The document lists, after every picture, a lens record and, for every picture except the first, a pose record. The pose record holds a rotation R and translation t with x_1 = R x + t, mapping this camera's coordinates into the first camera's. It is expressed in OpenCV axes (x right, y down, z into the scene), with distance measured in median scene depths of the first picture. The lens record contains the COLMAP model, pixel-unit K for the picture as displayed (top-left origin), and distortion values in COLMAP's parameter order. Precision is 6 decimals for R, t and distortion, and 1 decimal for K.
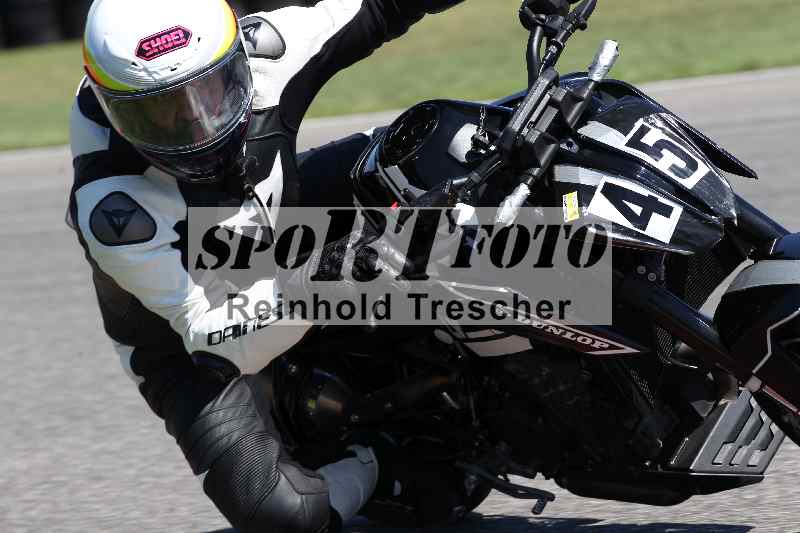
lens RADIAL K [[4811.2, 0, 400.0], [0, 4811.2, 266.5], [0, 0, 1]] dist [0.540693, 8.622915]
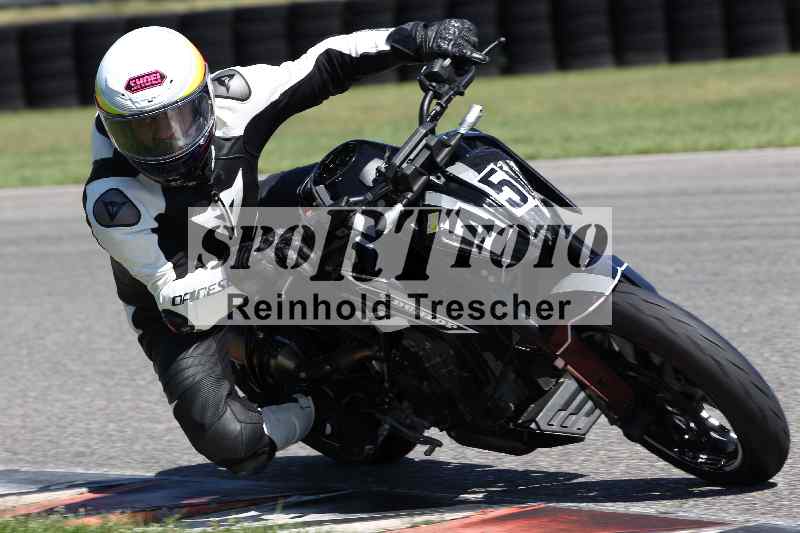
lens RADIAL K [[4811.2, 0, 400.0], [0, 4811.2, 266.5], [0, 0, 1]] dist [0.540693, 8.622915]
pose [[0.993416, 0.076794, -0.085010, 0.140980], [-0.078245, 0.996838, -0.013863, 0.019486], [0.083677, 0.020424, 0.996284, -0.363322]]
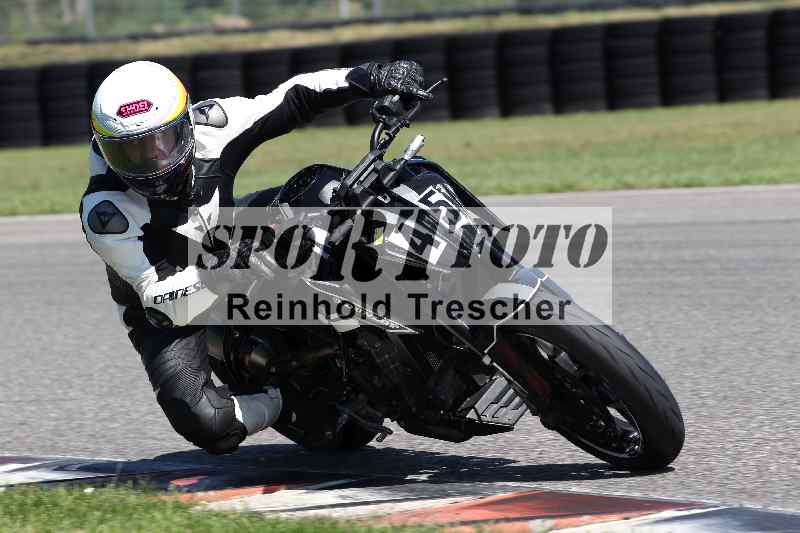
lens RADIAL K [[4811.2, 0, 400.0], [0, 4811.2, 266.5], [0, 0, 1]] dist [0.540693, 8.622915]
pose [[0.989489, 0.095871, -0.108262, 0.211289], [-0.098944, 0.994819, -0.023366, 0.033423], [0.105461, 0.033832, 0.993848, -0.568215]]
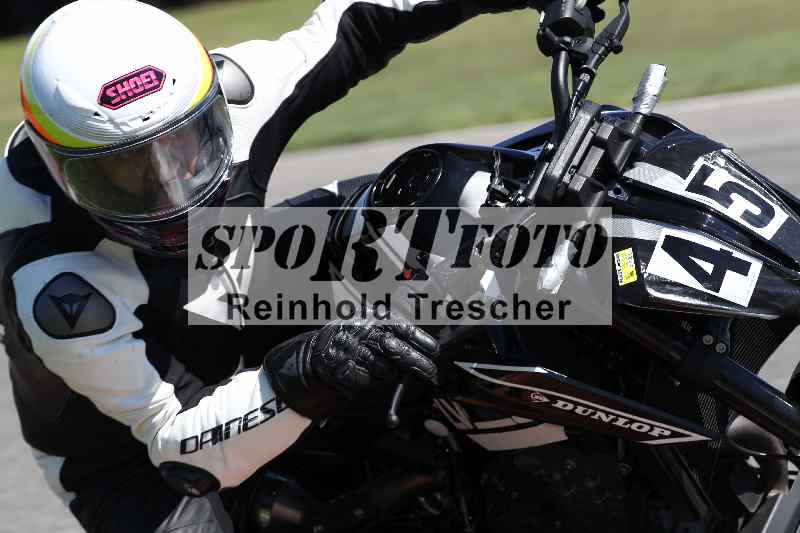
lens RADIAL K [[4811.2, 0, 400.0], [0, 4811.2, 266.5], [0, 0, 1]] dist [0.540693, 8.622915]
pose [[0.995059, -0.041685, 0.090116, -0.075937], [0.042807, 0.999028, -0.010555, -0.005314], [-0.089588, 0.014360, 0.995875, 0.177426]]
